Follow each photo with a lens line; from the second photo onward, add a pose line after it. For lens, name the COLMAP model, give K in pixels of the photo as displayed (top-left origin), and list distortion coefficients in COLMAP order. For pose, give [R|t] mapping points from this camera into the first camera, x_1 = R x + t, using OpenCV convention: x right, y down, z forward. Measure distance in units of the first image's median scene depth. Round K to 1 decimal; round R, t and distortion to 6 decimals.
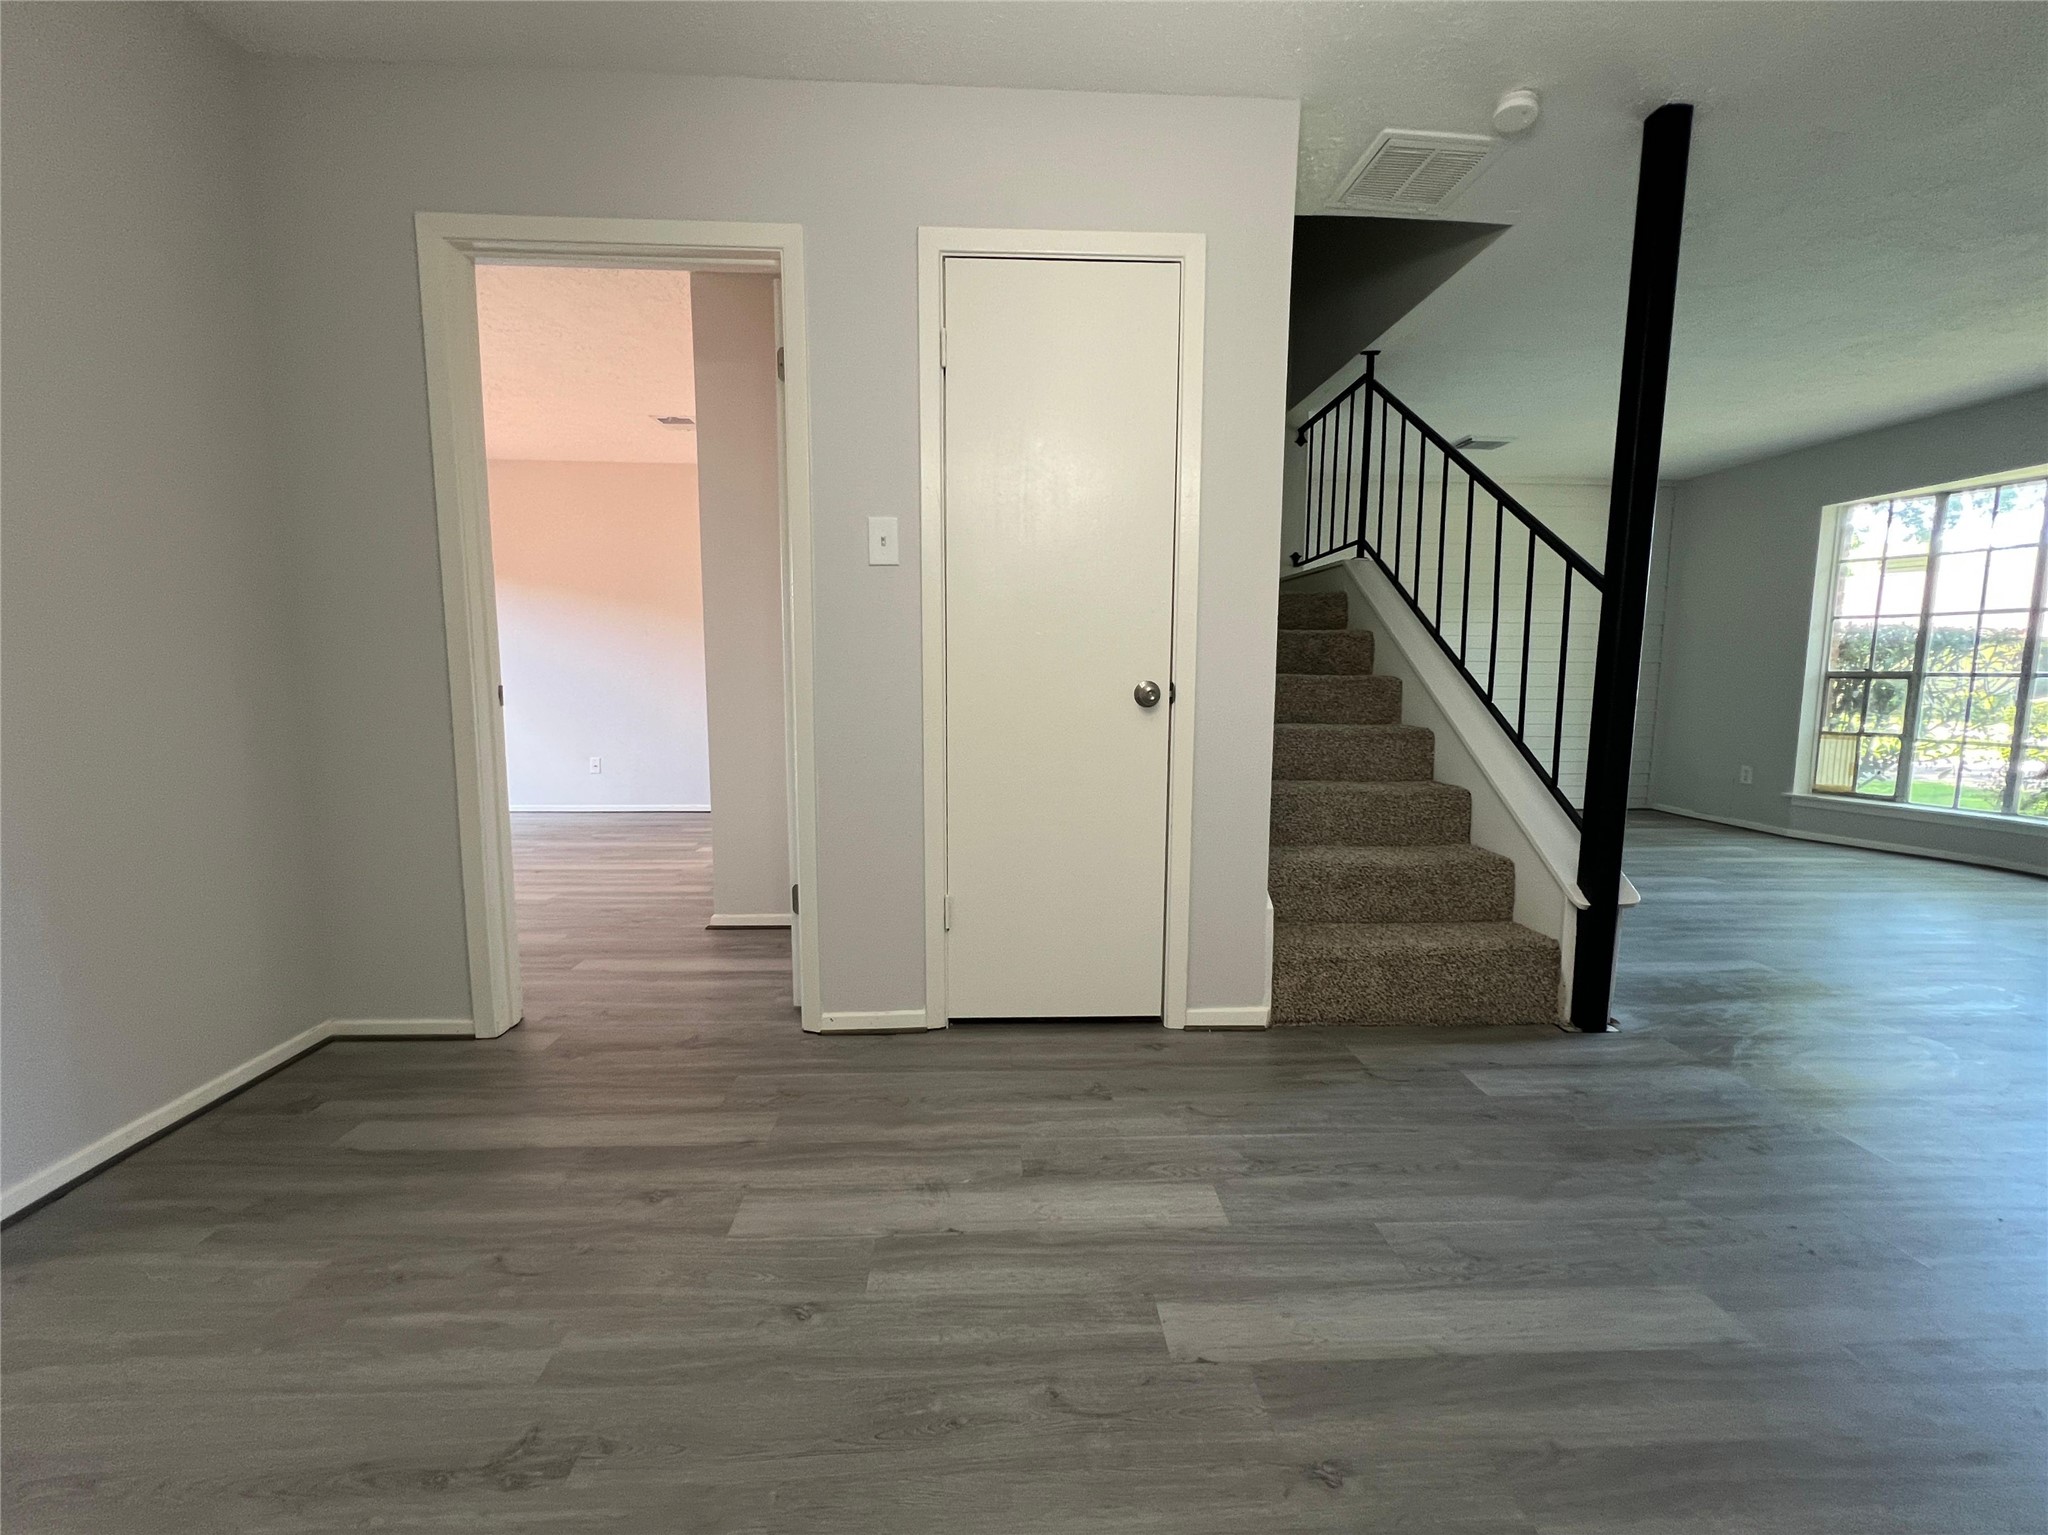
lens RADIAL K [[840.8, 0, 1024.0], [0, 840.8, 767.5], [0, 0, 1]] dist [-0.001399, -0.000134]
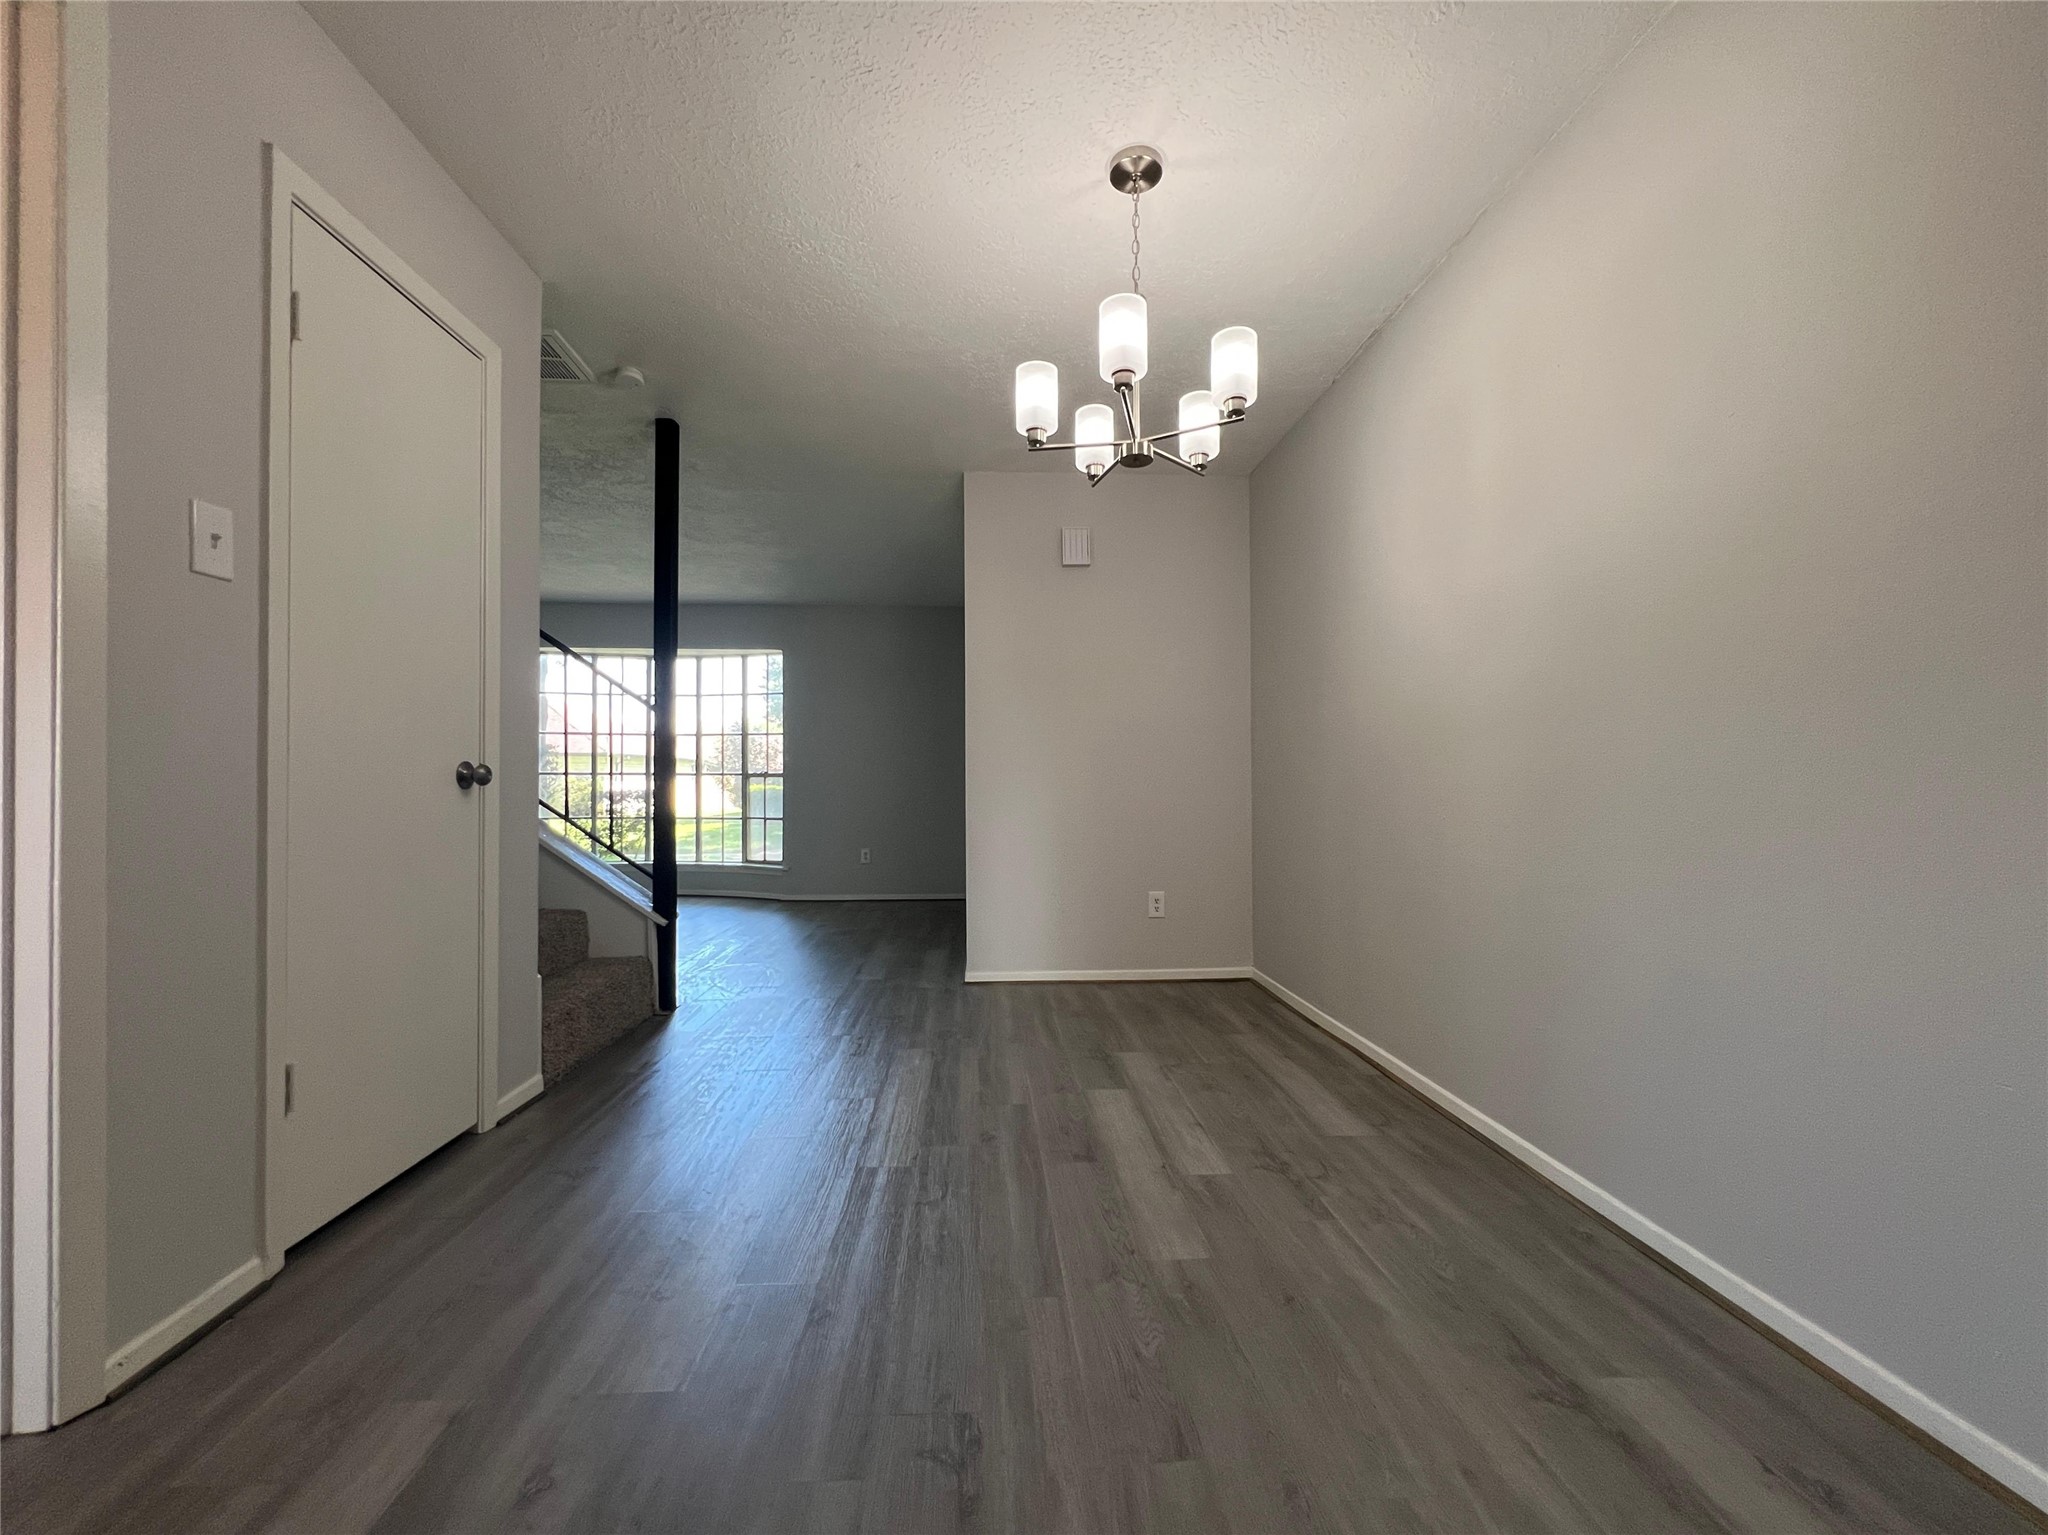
lens RADIAL K [[824.8, 0, 1024.0], [0, 824.8, 767.5], [0, 0, 1]] dist [-0.002517, 0.000157]
pose [[-0.004585, 0.015406, 0.999871, -0.769893], [0.112553, 0.993536, -0.014792, -0.011862], [-0.993635, 0.112471, -0.006289, 0.374520]]
